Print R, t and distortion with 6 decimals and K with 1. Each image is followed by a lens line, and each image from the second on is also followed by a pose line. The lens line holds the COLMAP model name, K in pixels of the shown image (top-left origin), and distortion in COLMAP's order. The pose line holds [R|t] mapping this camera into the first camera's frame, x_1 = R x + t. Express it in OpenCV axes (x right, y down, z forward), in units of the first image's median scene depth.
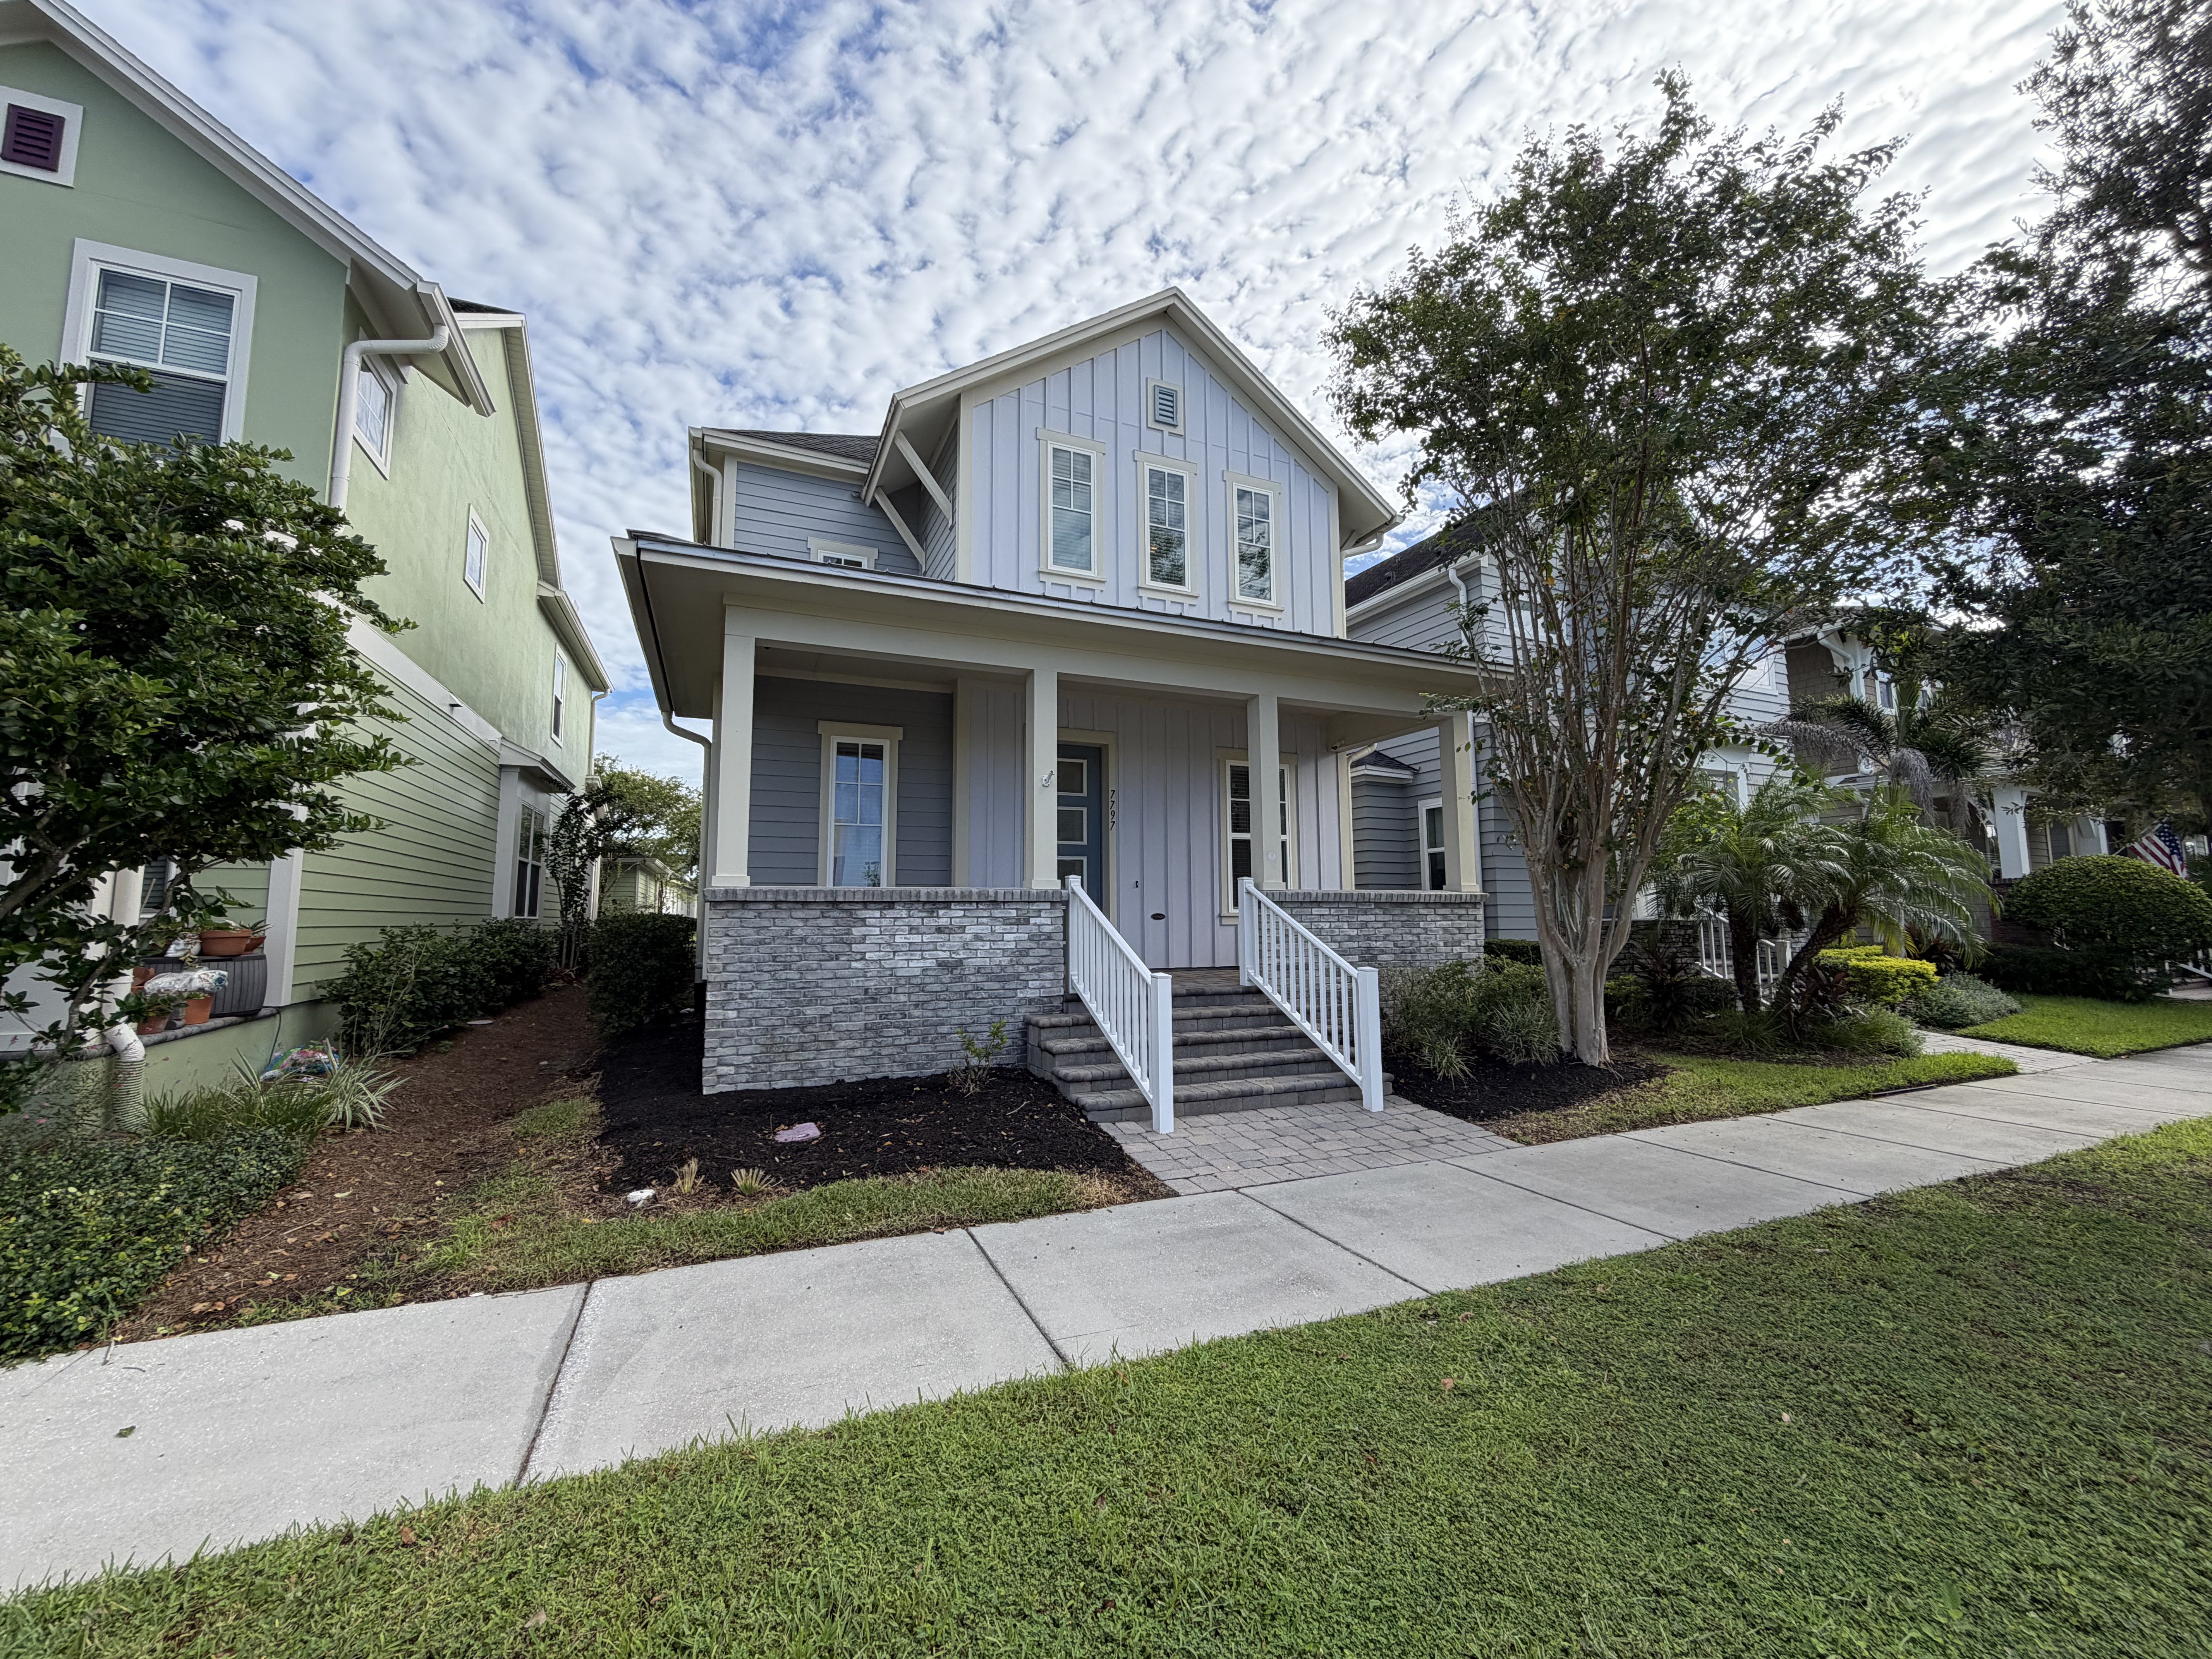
lens RADIAL K [[870.6, 0, 1090.3], [0, 870.6, 828.2], [0, 0, 1]] dist [-0.000611, 0.000023]
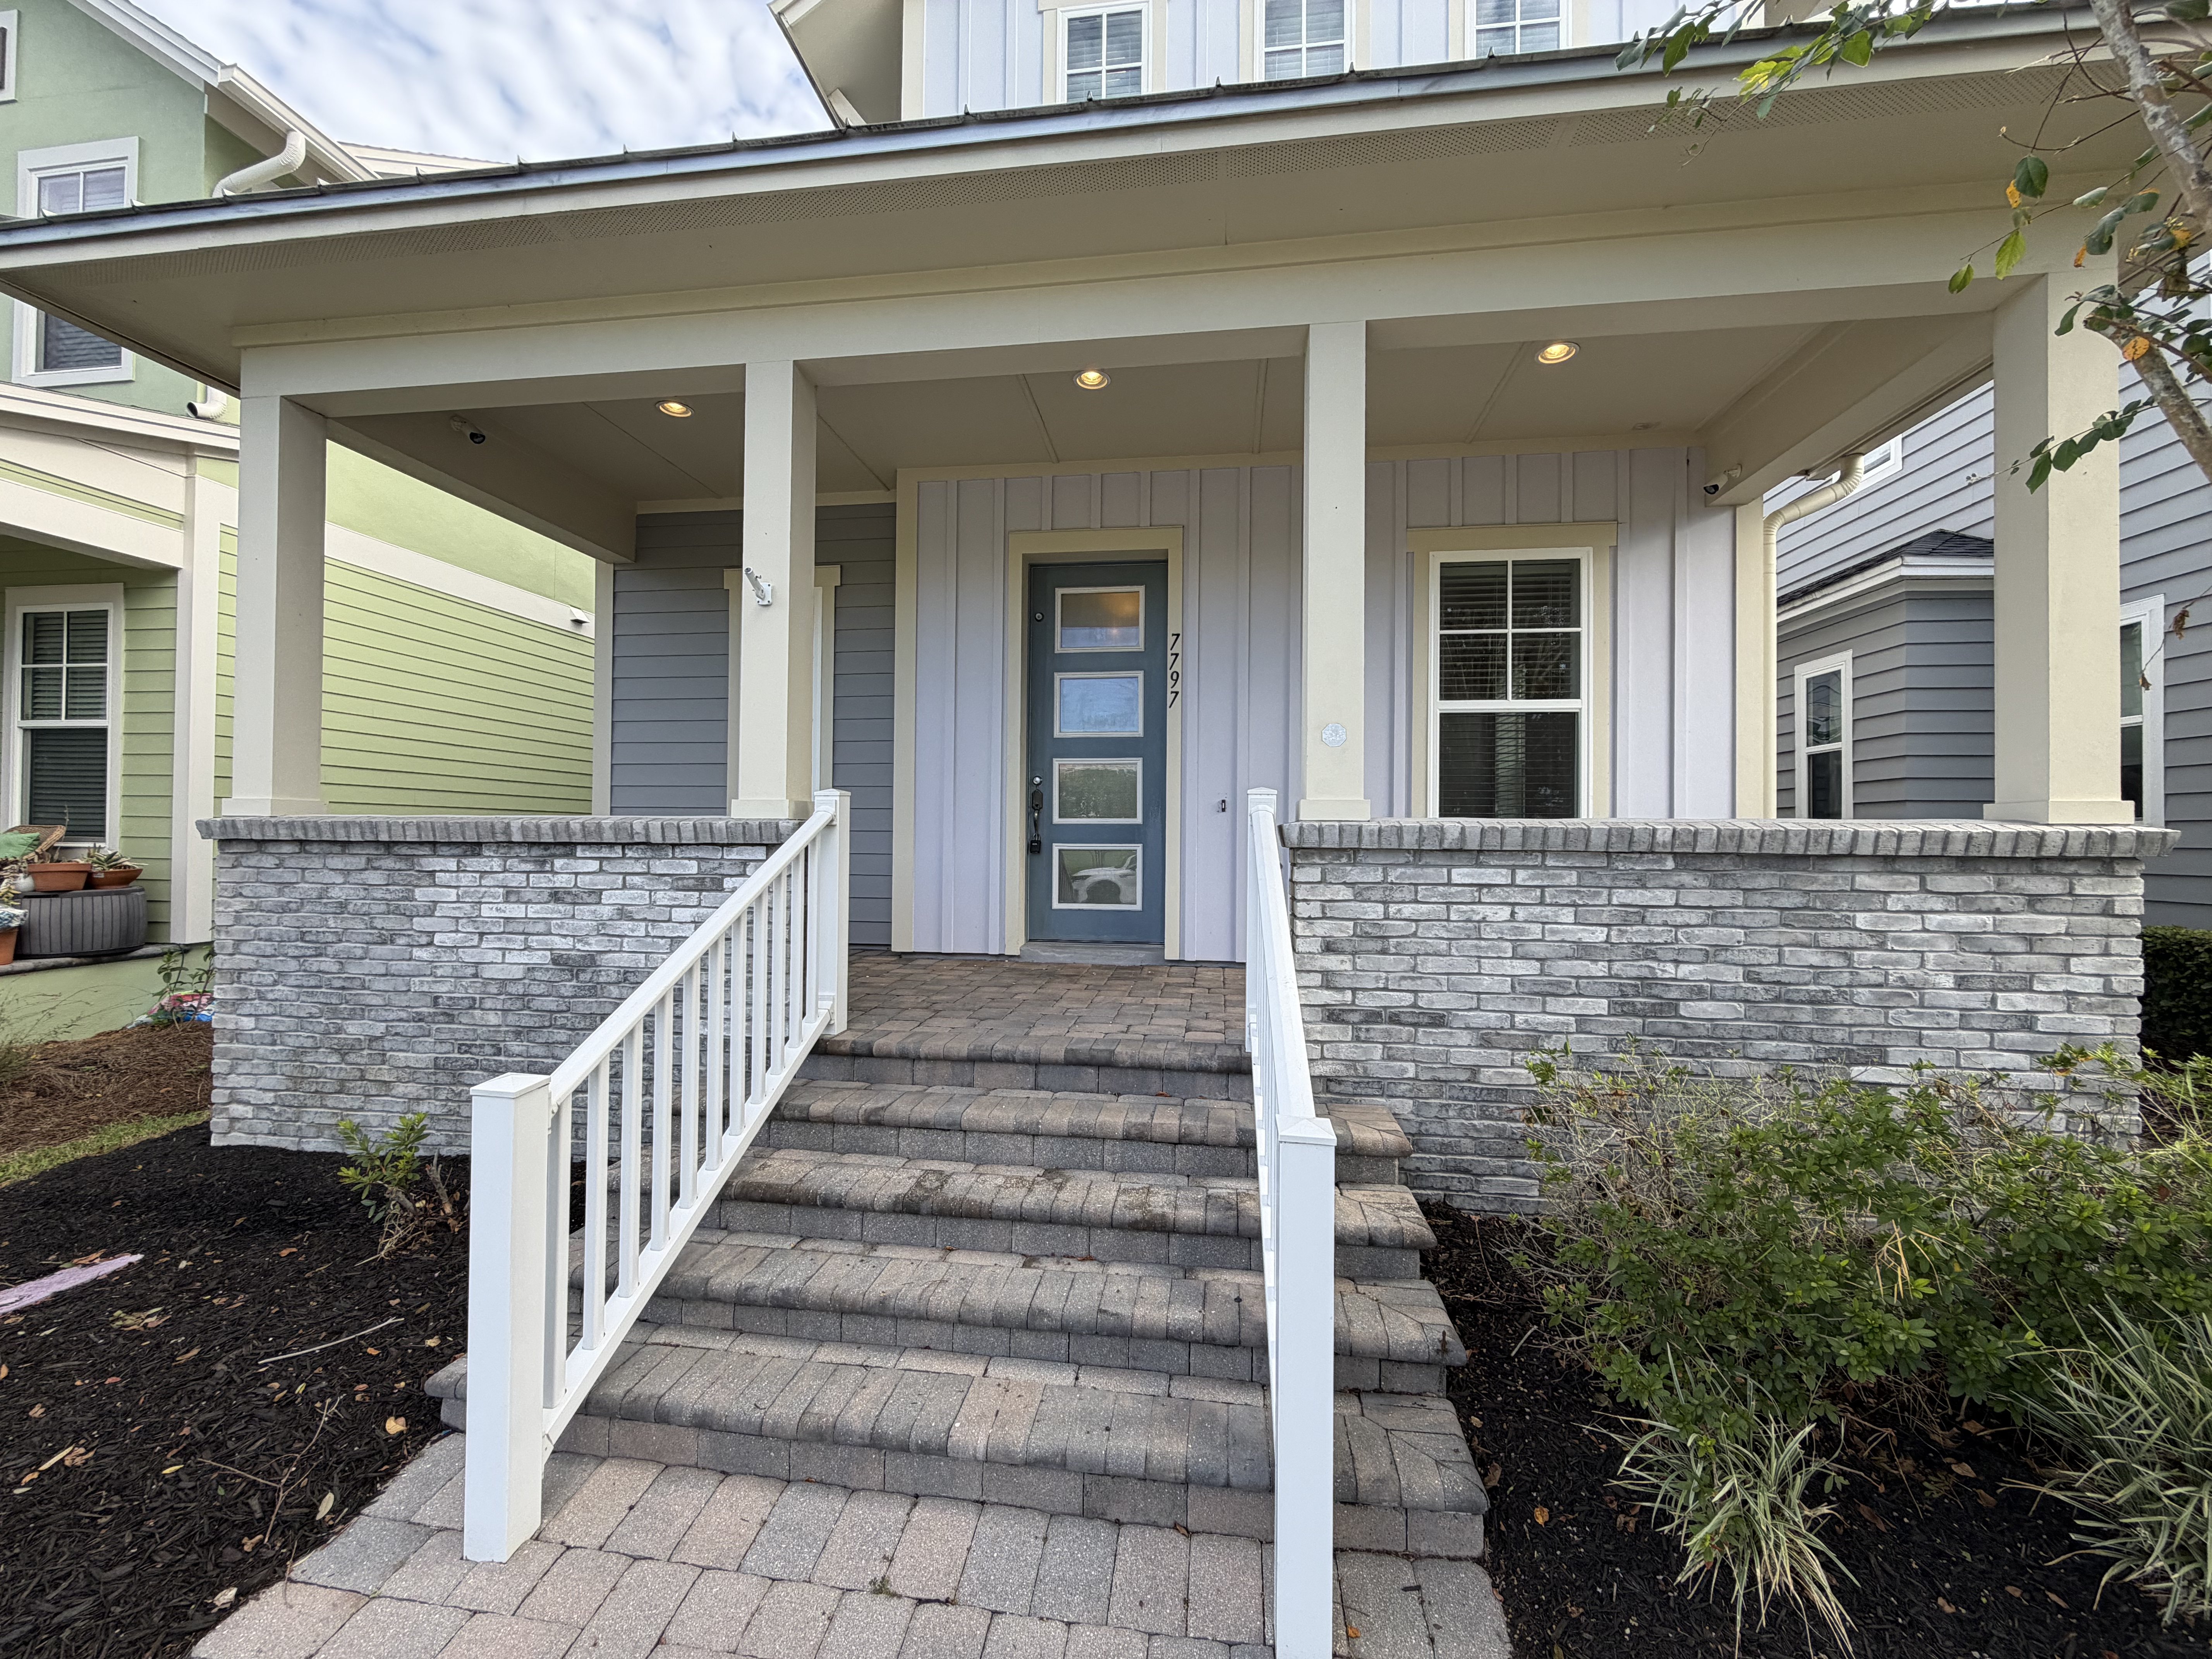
lens RADIAL K [[870.6, 0, 1099.0], [0, 870.6, 828.3], [0, 0, 1]] dist [-0.000611, 0.000023]
pose [[0.859062, 0.007499, -0.511817, 0.385812], [0.039756, 0.995895, 0.081321, 0.046239], [0.510326, -0.090208, 0.855237, 0.728148]]
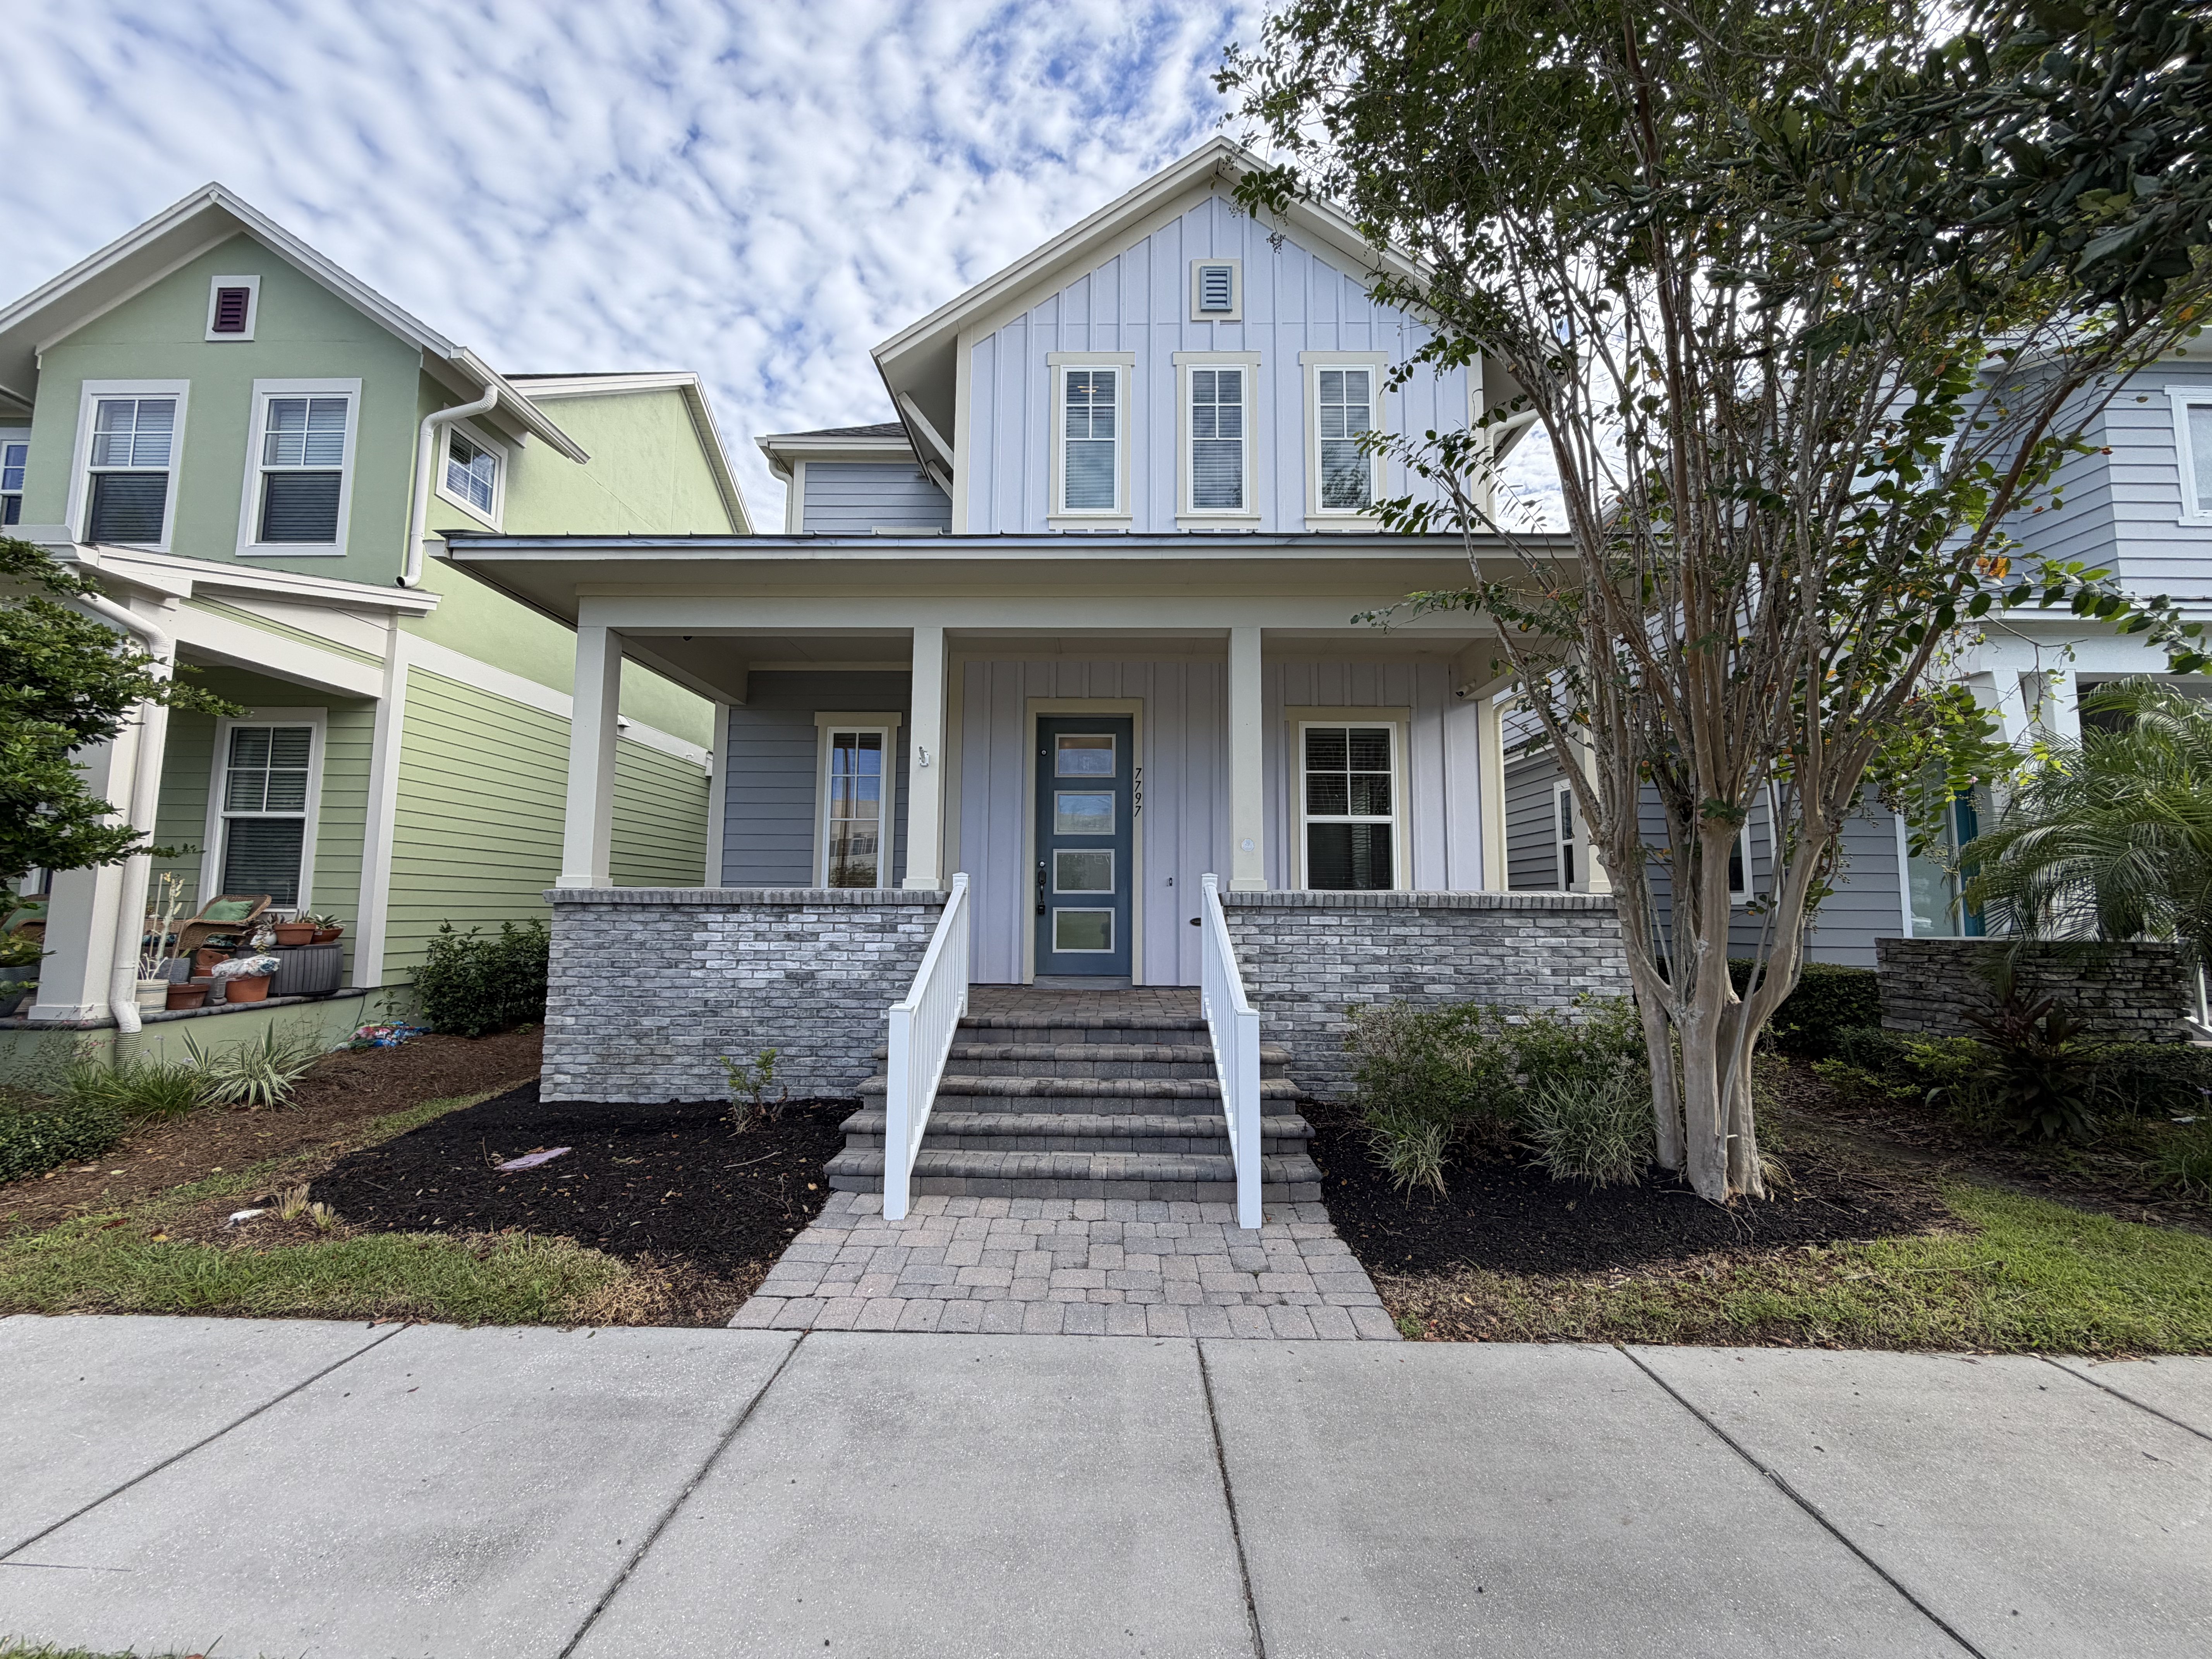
lens RADIAL K [[870.6, 0, 1095.8], [0, 870.6, 828.0], [0, 0, 1]] dist [-0.000611, 0.000023]
pose [[0.912767, -0.026771, -0.407602, 0.472962], [0.030265, 0.999540, 0.002123, 0.015103], [0.407358, -0.014274, 0.913157, 0.332551]]
